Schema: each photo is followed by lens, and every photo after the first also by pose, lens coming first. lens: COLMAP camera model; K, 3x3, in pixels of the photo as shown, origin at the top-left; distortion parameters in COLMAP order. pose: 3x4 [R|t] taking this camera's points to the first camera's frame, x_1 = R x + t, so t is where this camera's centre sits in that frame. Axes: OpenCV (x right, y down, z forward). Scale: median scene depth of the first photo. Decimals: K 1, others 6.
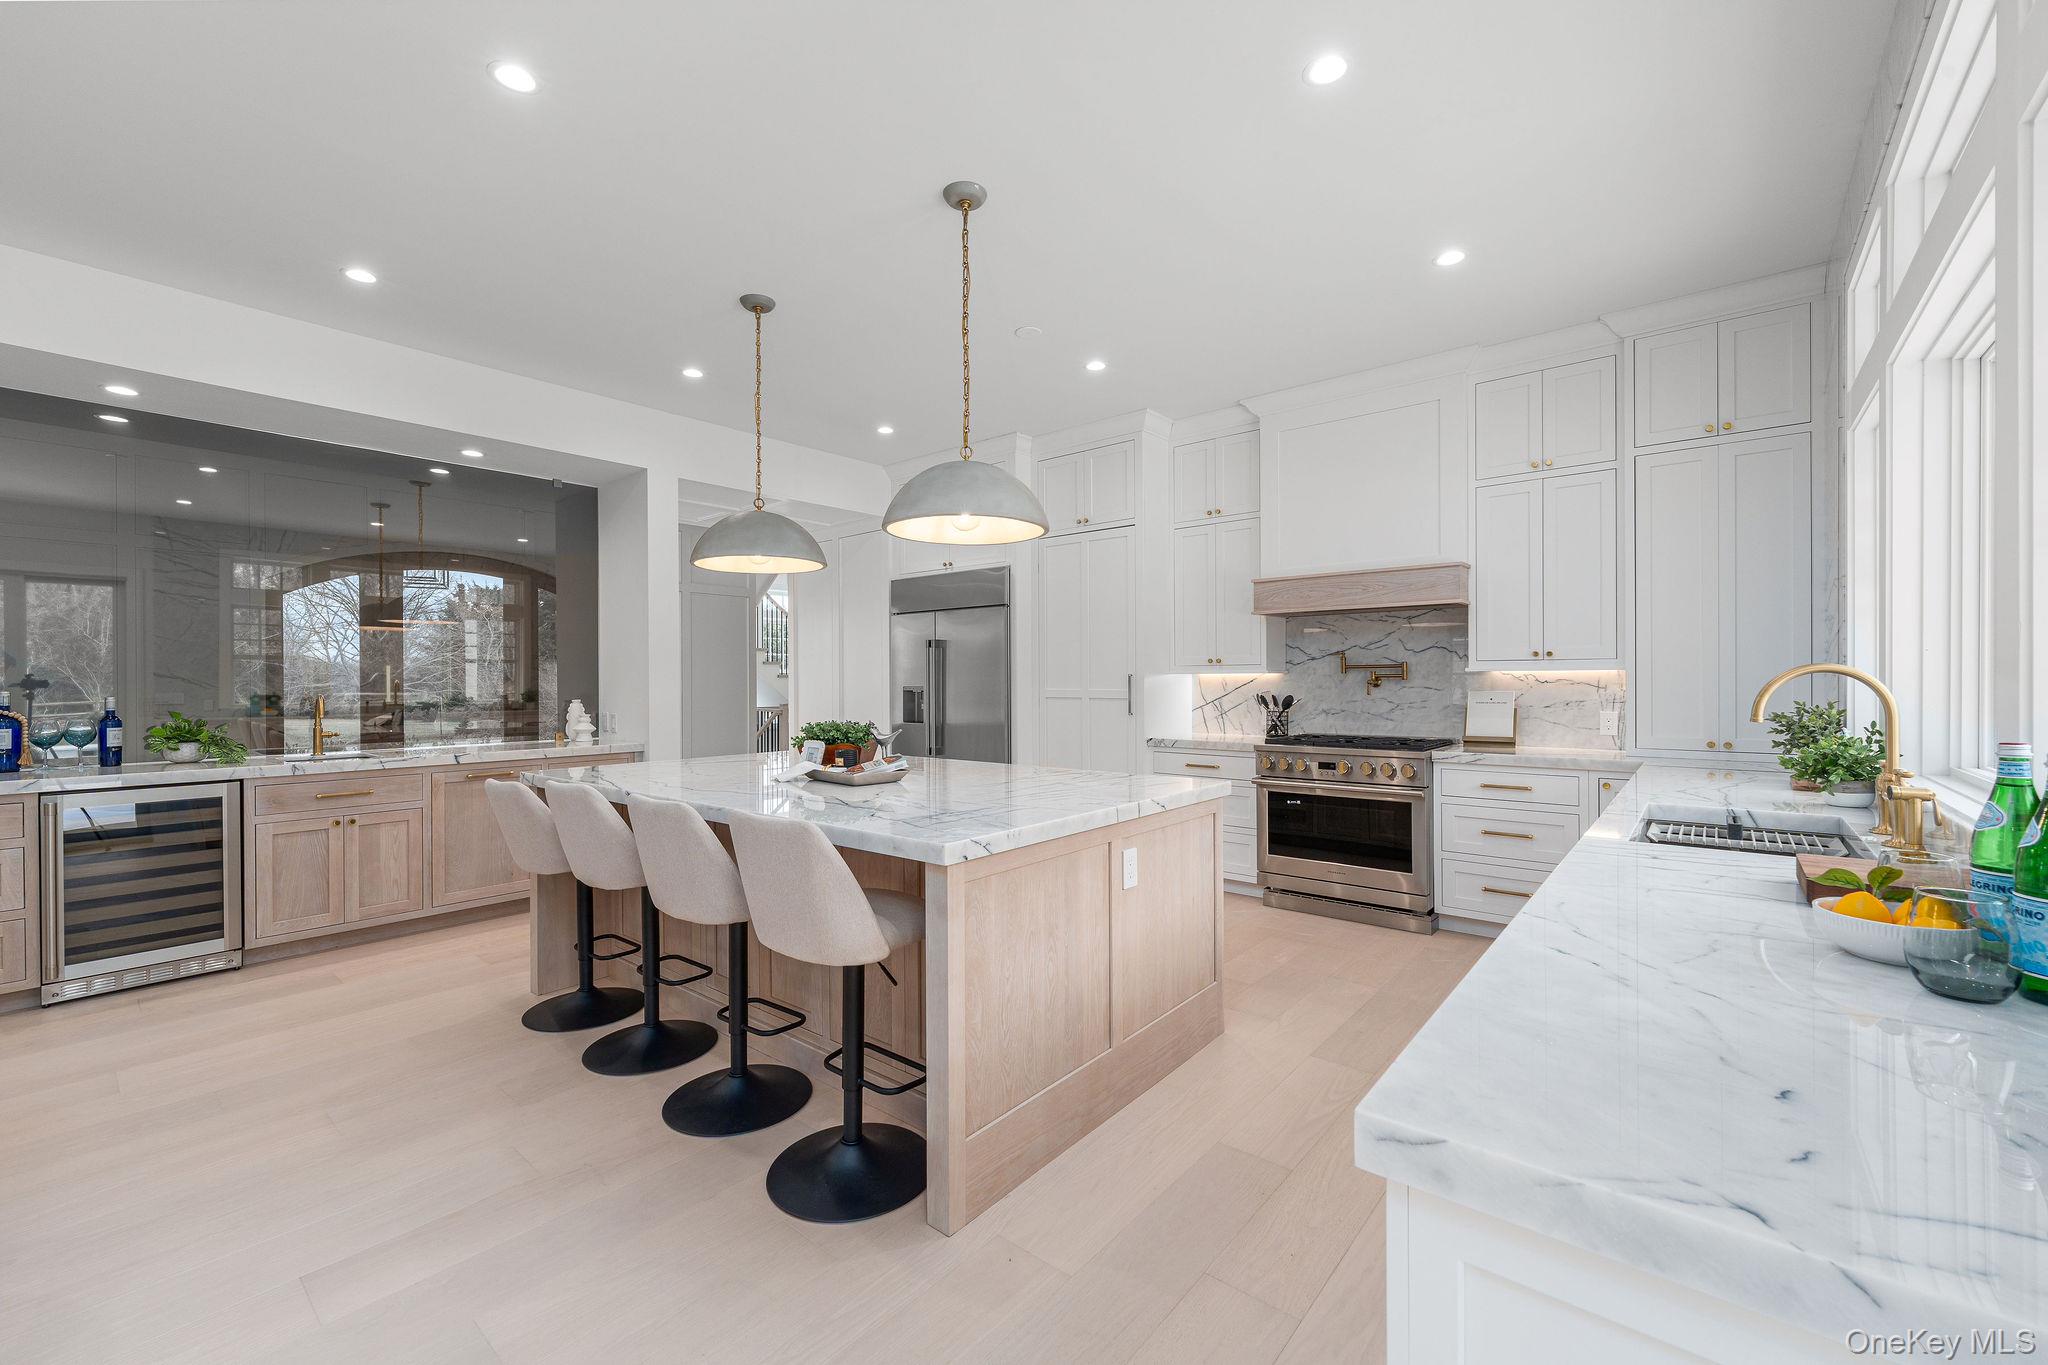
lens RADIAL K [[828.2, 0, 1024.0], [0, 828.2, 682.5], [0, 0, 1]] dist [-0.000467, -0.000210]
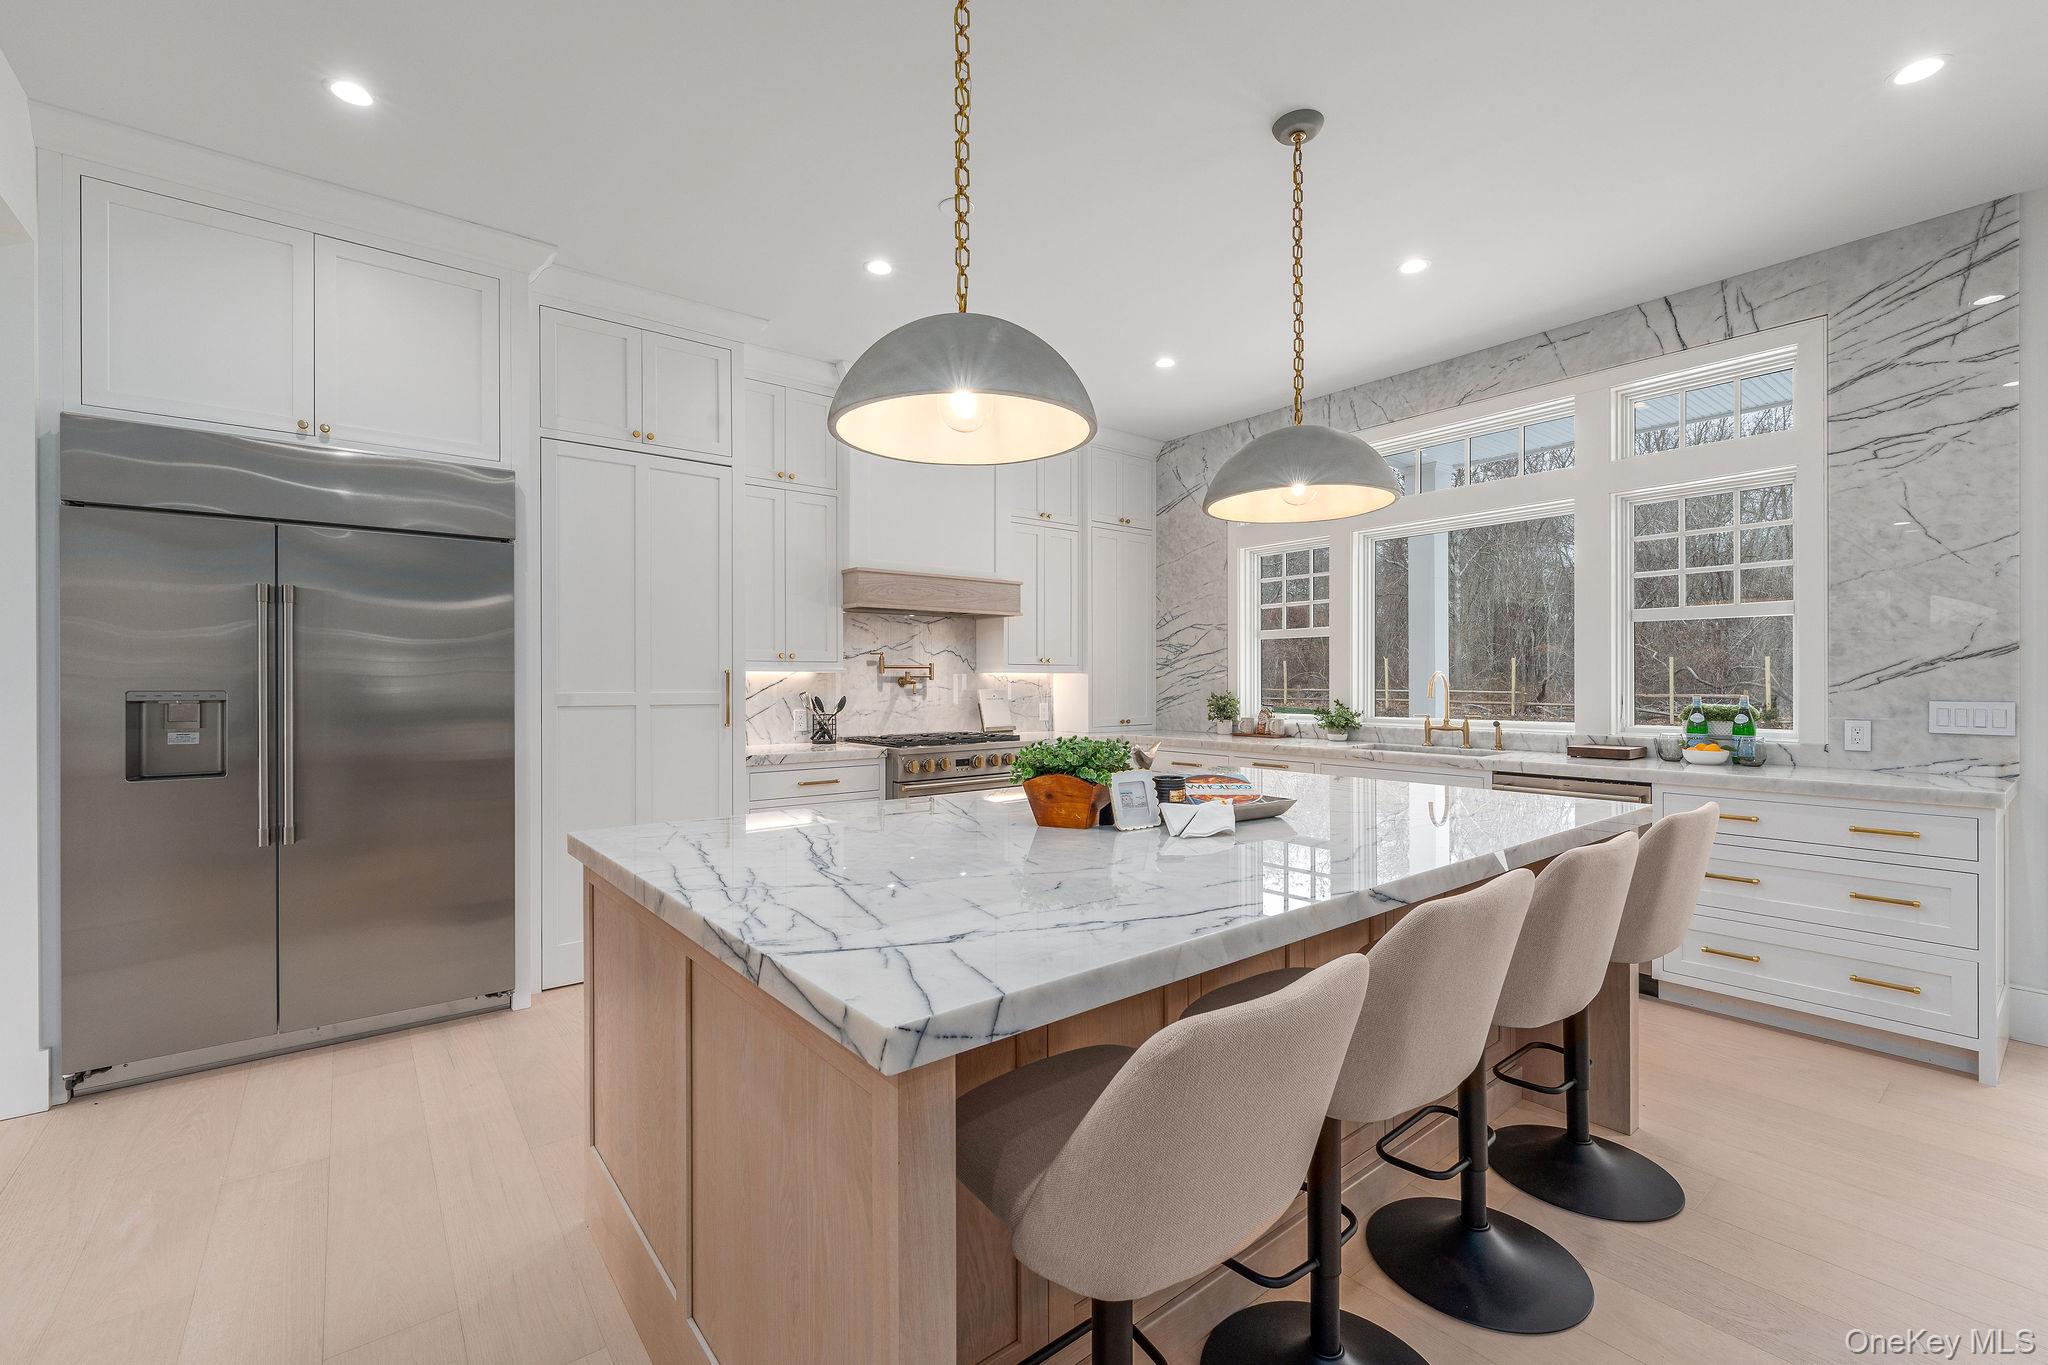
lens RADIAL K [[855.6, 0, 1018.2], [0, 855.6, 681.0], [0, 0, 1]] dist [0.001691, -0.000415]
pose [[0.206823, 0.005014, 0.978365, -0.688089], [0.003836, 0.999975, -0.005936, 0.006057], [-0.978371, 0.004980, 0.206799, 0.742059]]
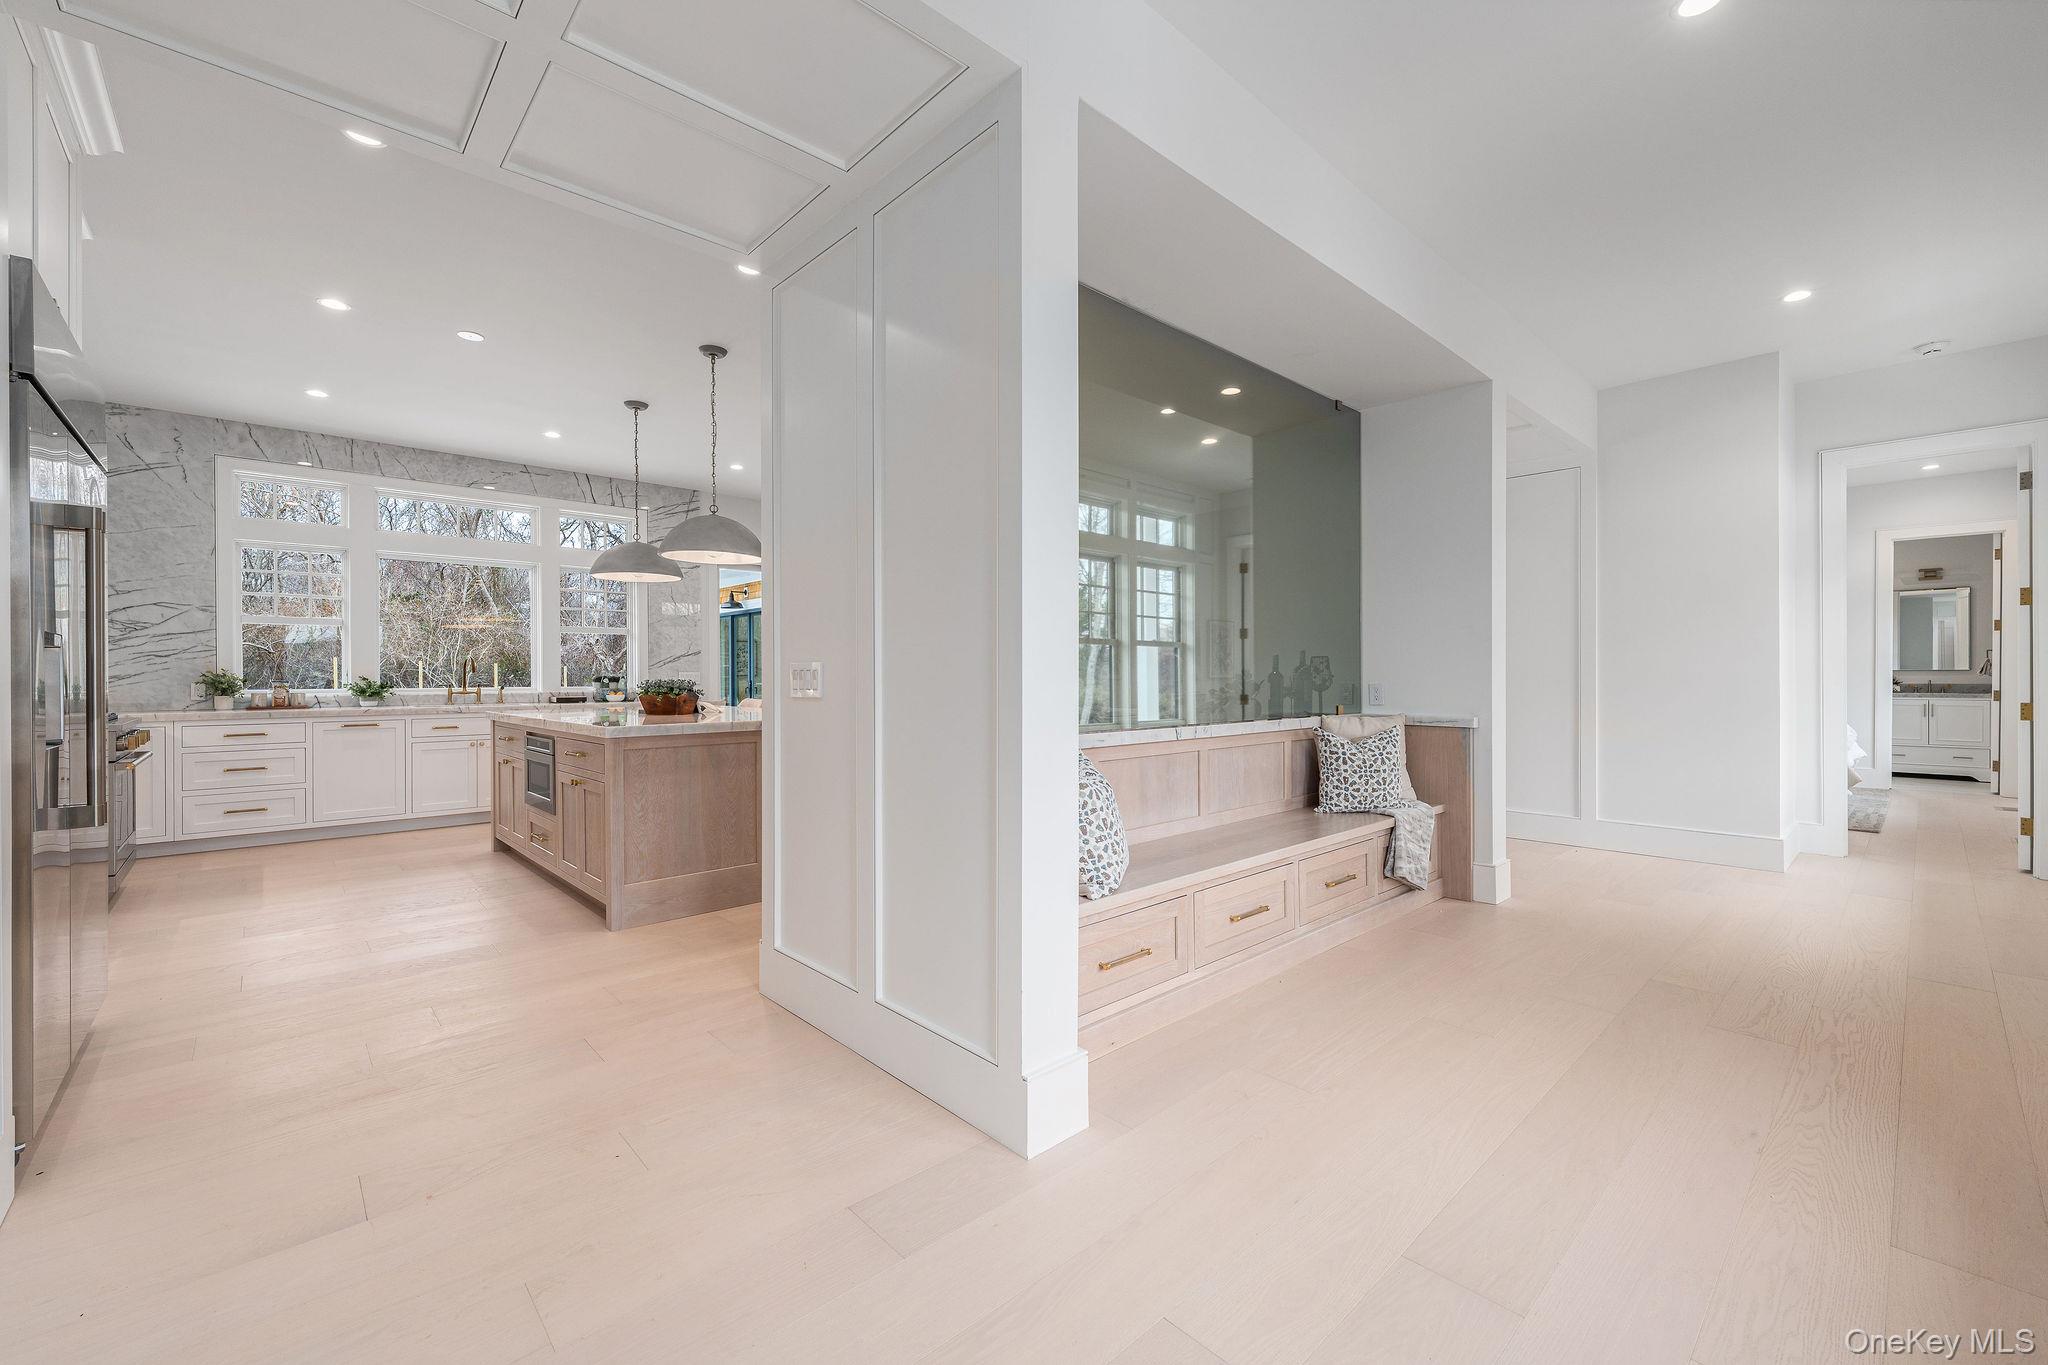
lens RADIAL K [[828.2, 0, 1024.0], [0, 828.2, 682.5], [0, 0, 1]] dist [-0.000467, -0.000210]
pose [[-0.991708, 0.006222, 0.128360, -0.818231], [0.007708, 0.999909, 0.011081, 0.031777], [-0.128280, 0.011979, -0.991666, 1.893451]]
